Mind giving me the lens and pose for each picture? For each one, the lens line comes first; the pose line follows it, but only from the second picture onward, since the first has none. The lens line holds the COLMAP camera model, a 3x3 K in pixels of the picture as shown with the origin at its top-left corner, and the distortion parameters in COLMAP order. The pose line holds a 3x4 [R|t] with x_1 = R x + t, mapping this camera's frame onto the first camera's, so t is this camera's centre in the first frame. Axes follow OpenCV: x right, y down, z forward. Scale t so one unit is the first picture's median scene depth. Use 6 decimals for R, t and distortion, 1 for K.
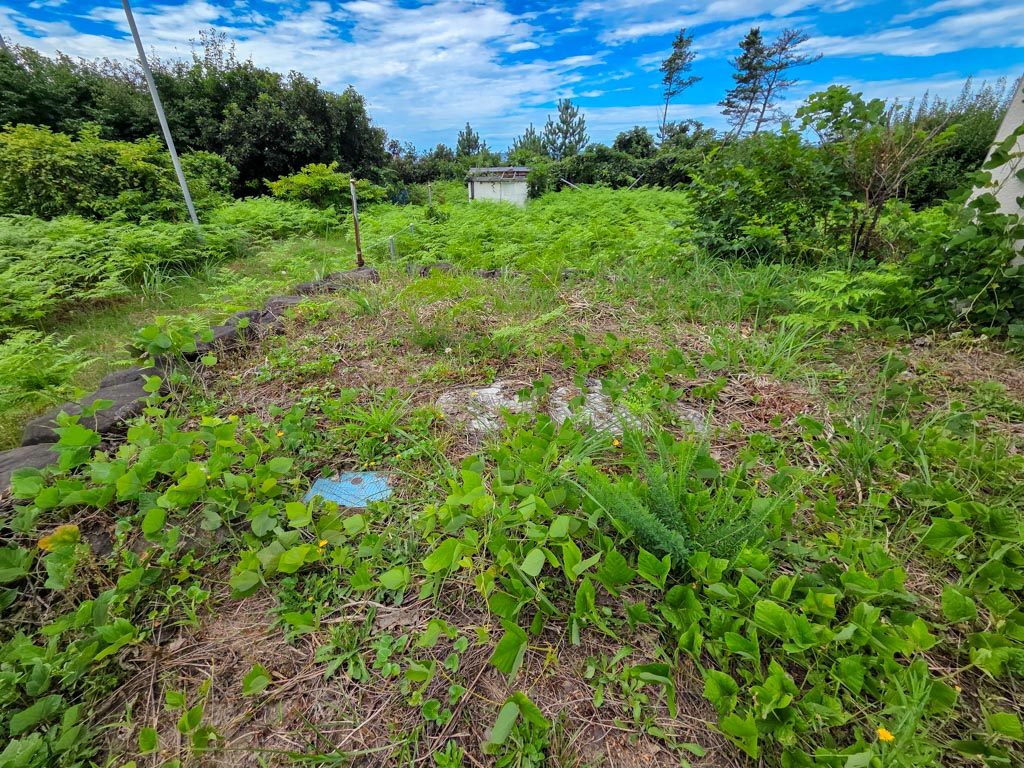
lens RADIAL K [[417.5, 0, 516.5], [0, 417.5, 380.1], [0, 0, 1]] dist [0.001045, -0.000441]
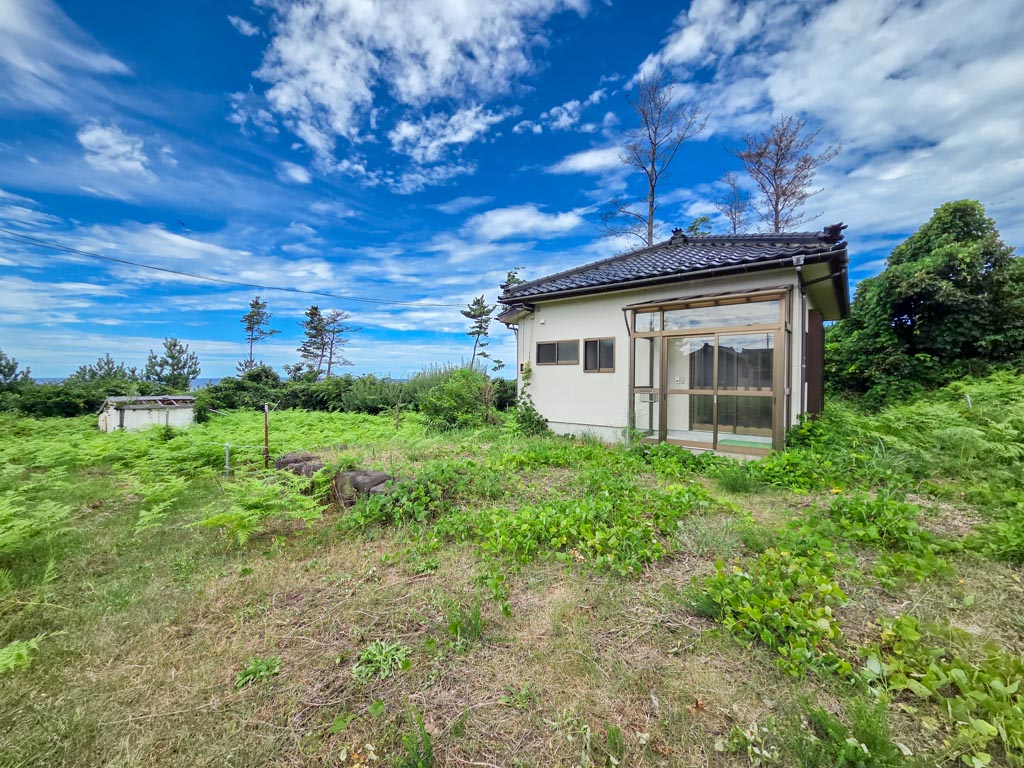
lens RADIAL K [[417.5, 0, 511.3], [0, 417.5, 391.0], [0, 0, 1]] dist [0.001045, -0.000441]
pose [[0.606556, 0.005529, 0.795021, -1.067754], [0.363838, 0.887188, -0.283758, 0.274716], [-0.706903, 0.461374, 0.536118, -0.535728]]
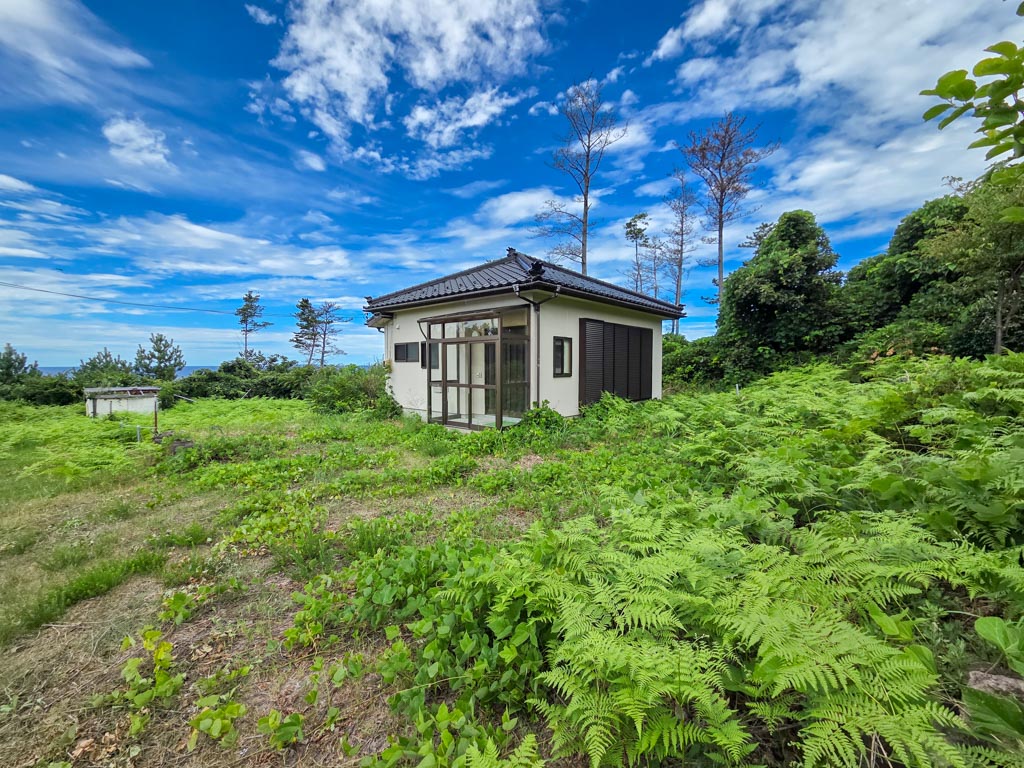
lens RADIAL K [[417.5, 0, 510.7], [0, 417.5, 383.2], [0, 0, 1]] dist [0.001045, -0.000441]
pose [[0.635275, -0.011700, 0.772197, -0.858851], [0.359257, 0.889588, -0.282077, 0.708828], [-0.683637, 0.456613, 0.569337, -1.455261]]
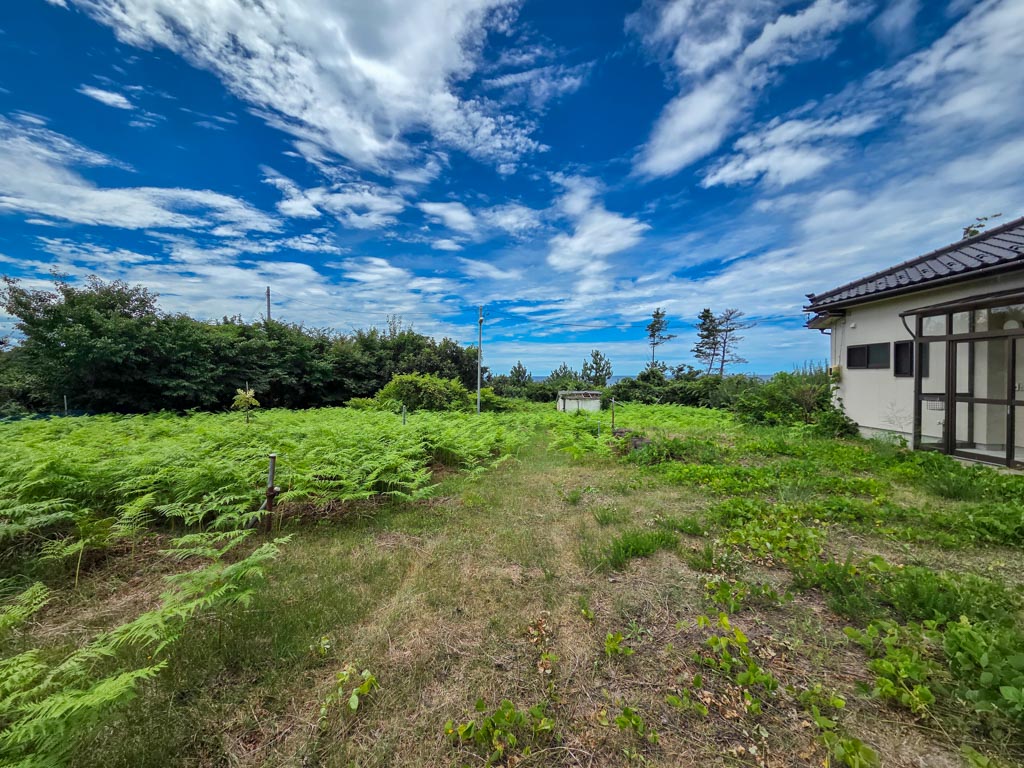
lens RADIAL K [[417.5, 0, 513.7], [0, 417.5, 382.6], [0, 0, 1]] dist [0.001045, -0.000441]
pose [[0.999760, 0.018716, 0.011388, -1.027943], [-0.011266, 0.885011, -0.465434, 0.670784], [-0.018790, 0.465194, 0.885009, -1.362642]]
